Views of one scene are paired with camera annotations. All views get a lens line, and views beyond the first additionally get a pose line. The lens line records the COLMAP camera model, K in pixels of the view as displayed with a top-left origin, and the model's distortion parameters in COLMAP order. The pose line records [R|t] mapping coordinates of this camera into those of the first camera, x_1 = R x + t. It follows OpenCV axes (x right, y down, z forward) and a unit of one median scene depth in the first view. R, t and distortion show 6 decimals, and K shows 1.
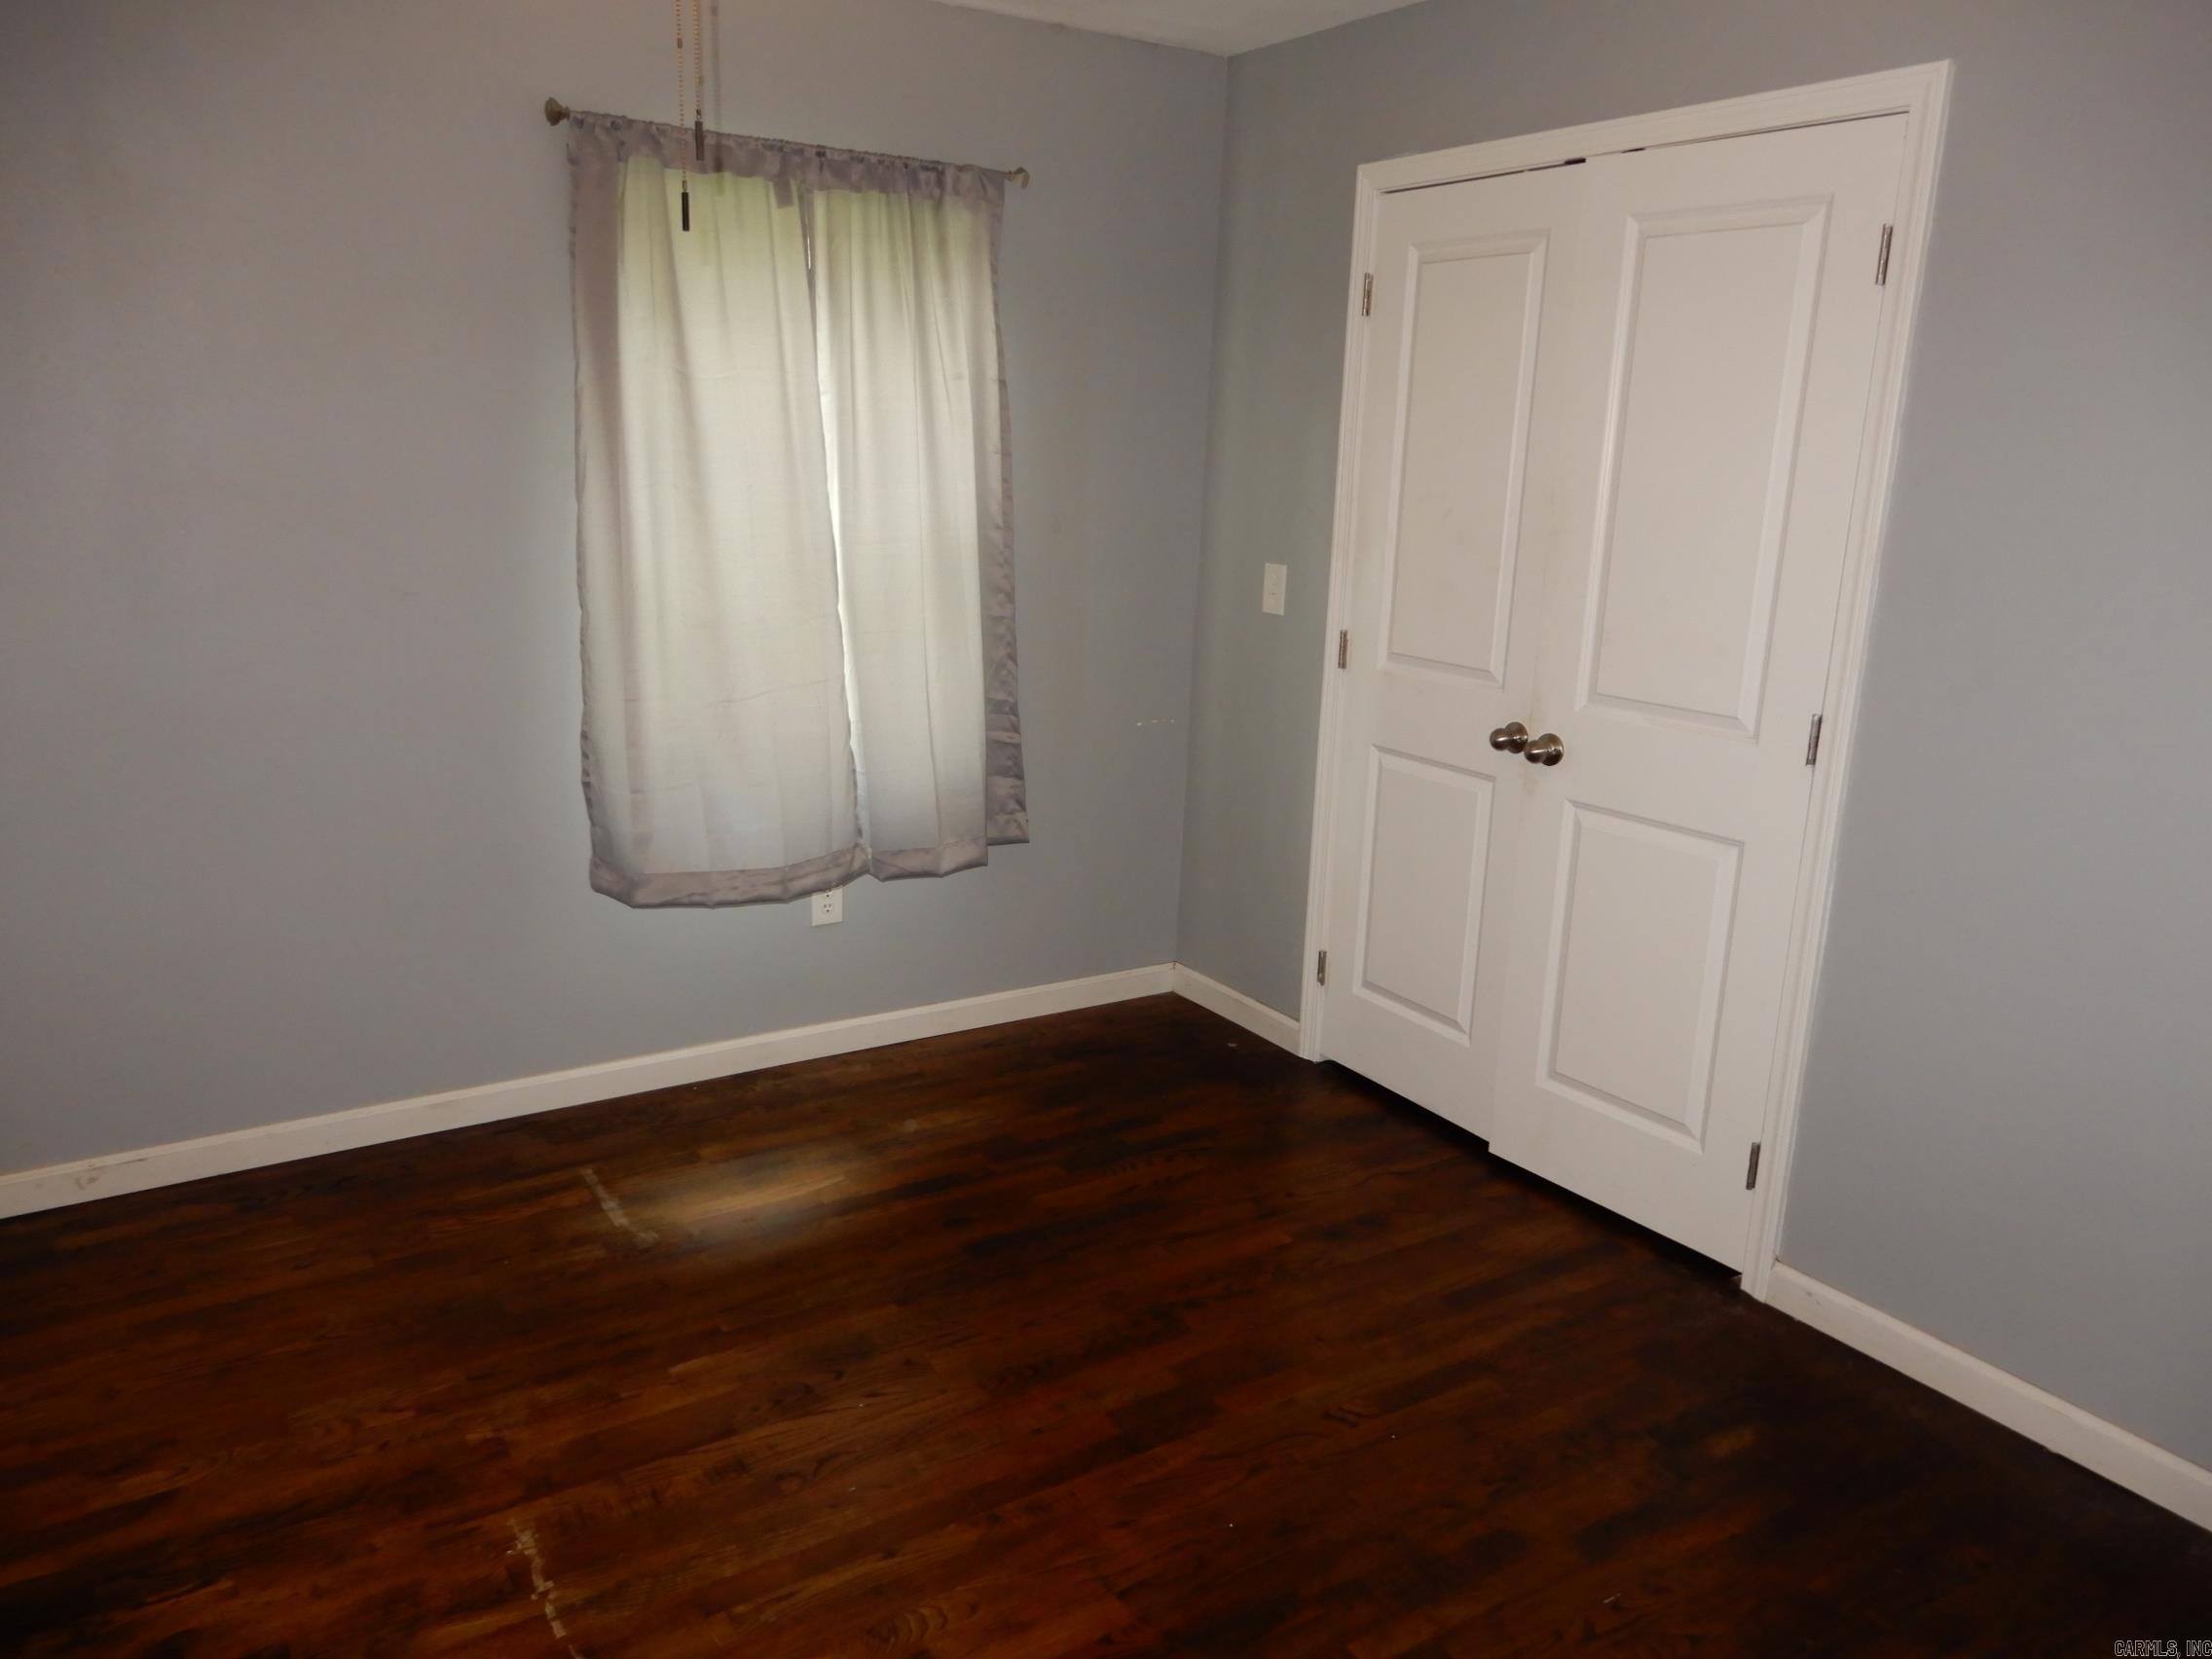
lens RADIAL K [[1582.4, 0, 1116.4], [0, 1582.4, 806.1], [0, 0, 1]] dist [0.009393, -0.005125]
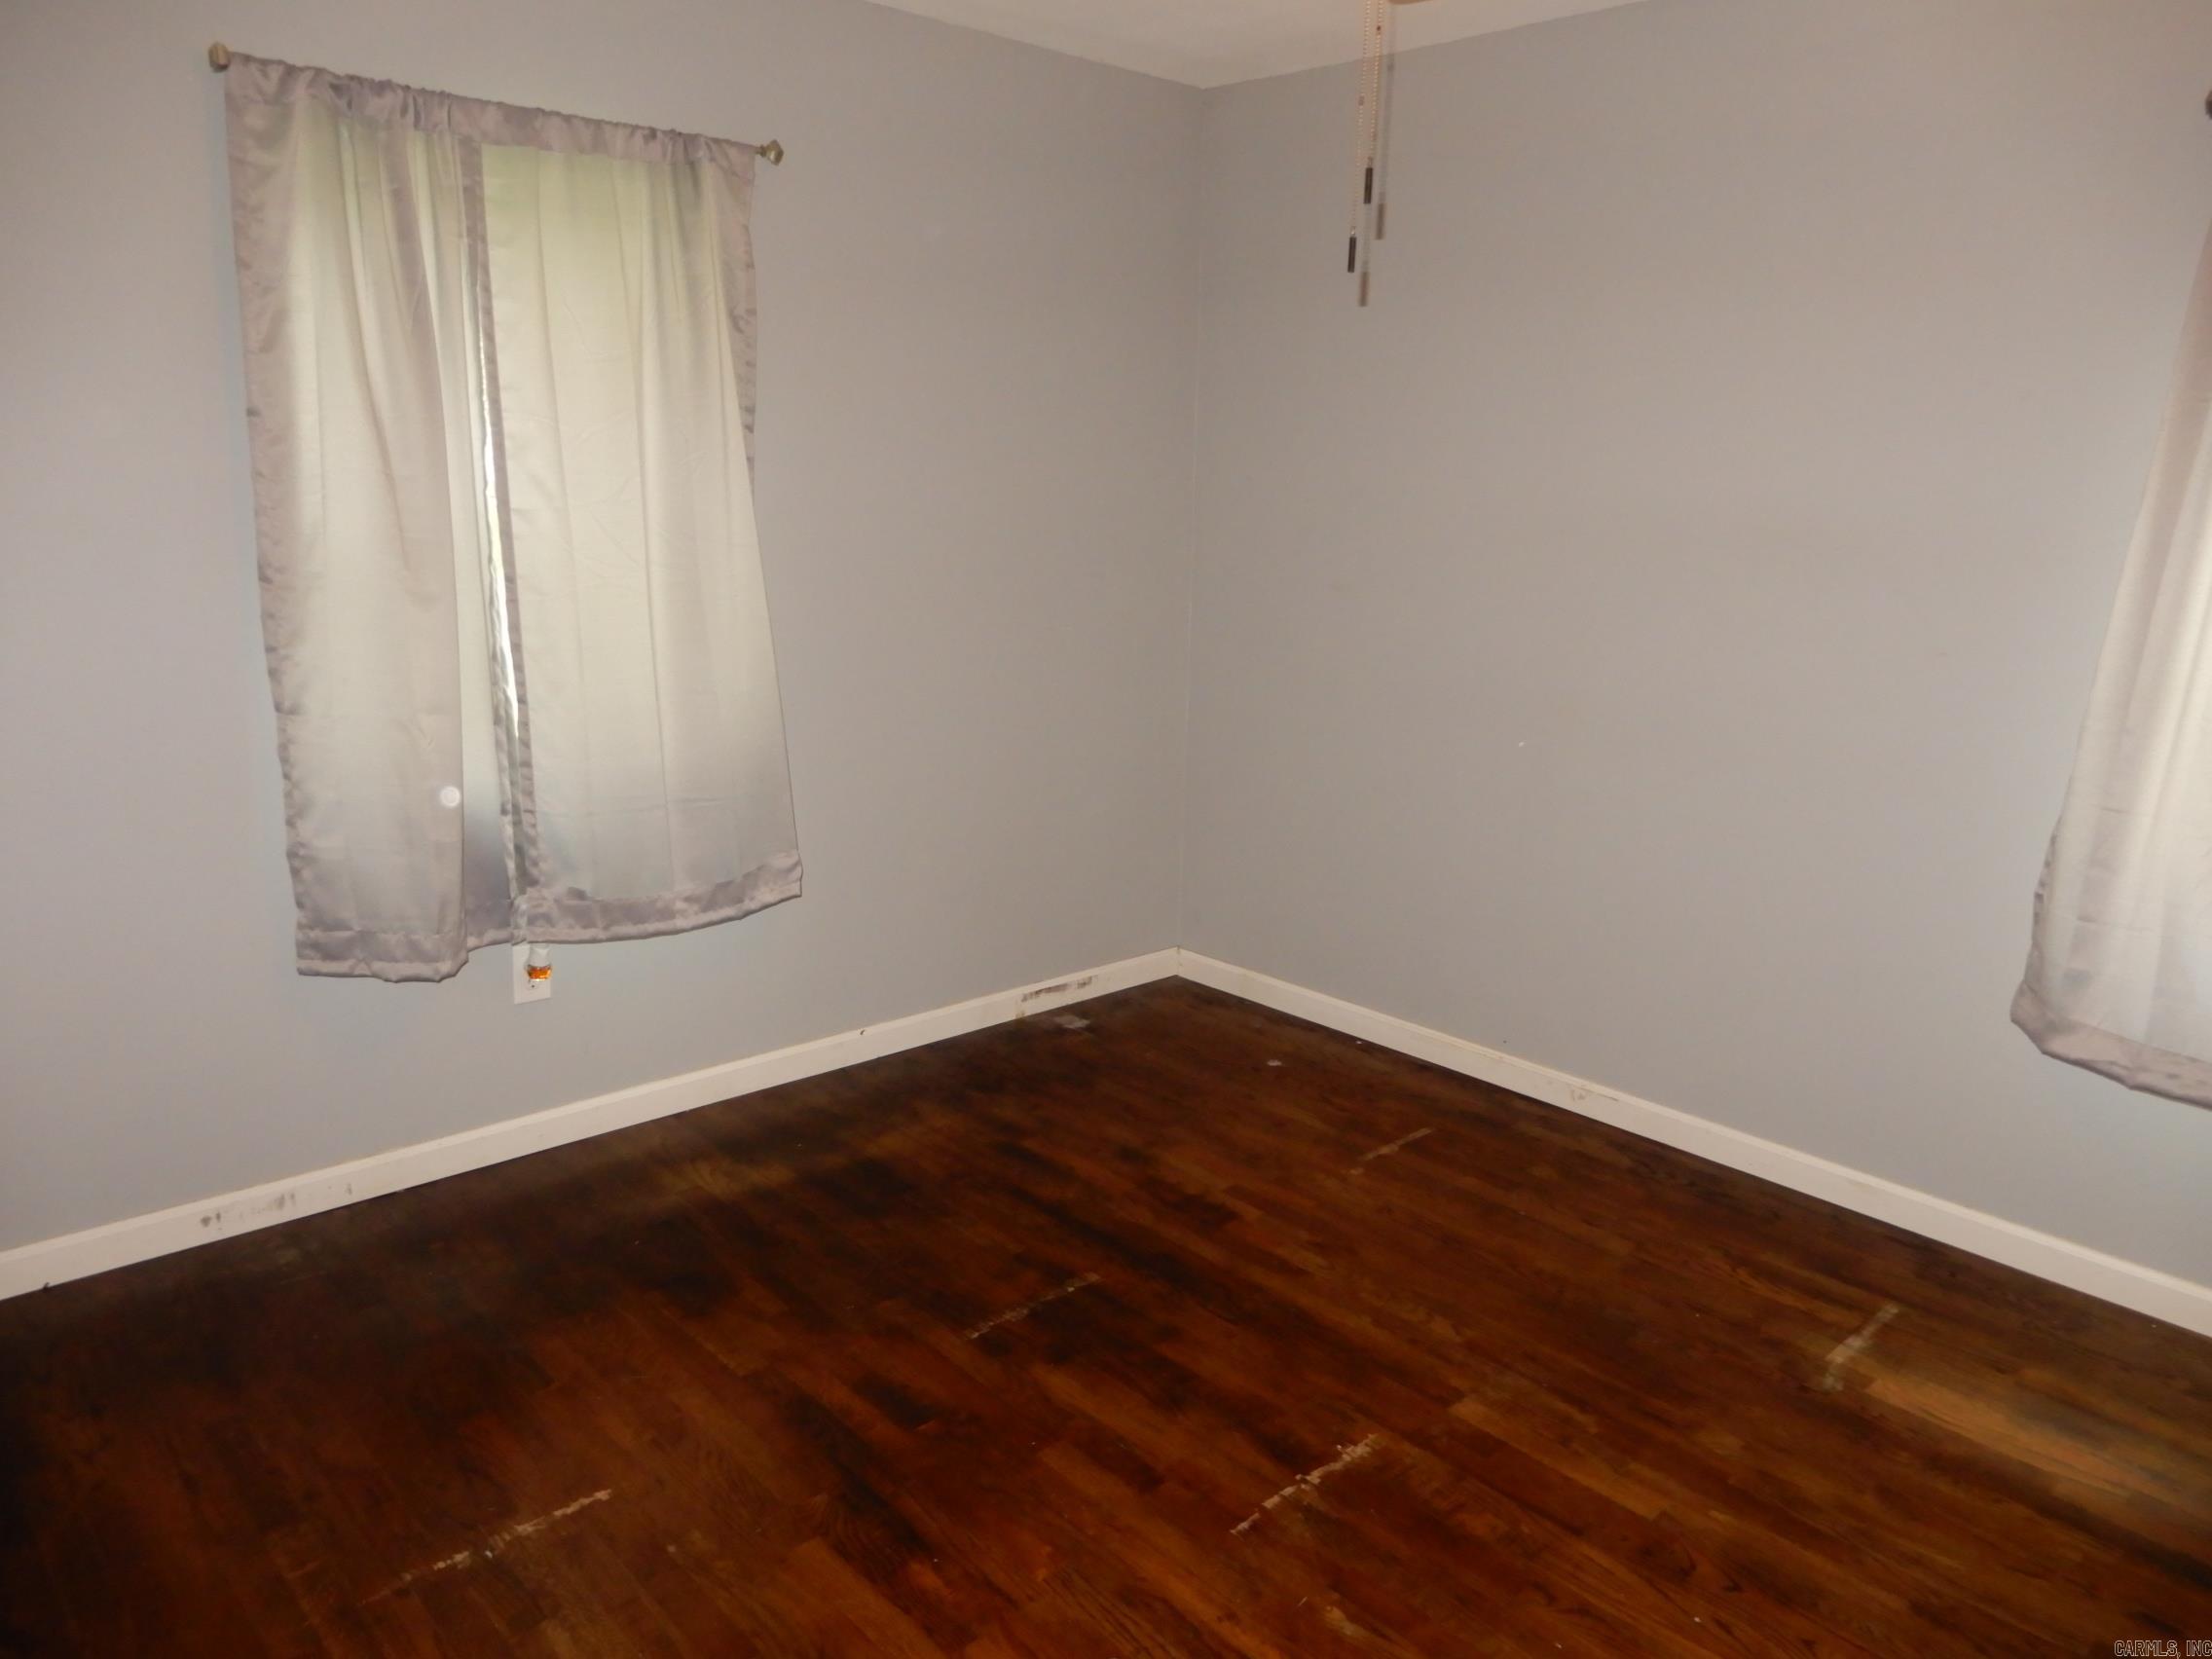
lens RADIAL K [[1582.4, 0, 1115.2], [0, 1582.4, 819.6], [0, 0, 1]] dist [0.009393, -0.005125]
pose [[0.176817, 0.200074, -0.963694, 0.409979], [-0.241848, 0.957934, 0.154505, -0.067718], [0.954068, 0.205749, 0.217766, 0.347469]]
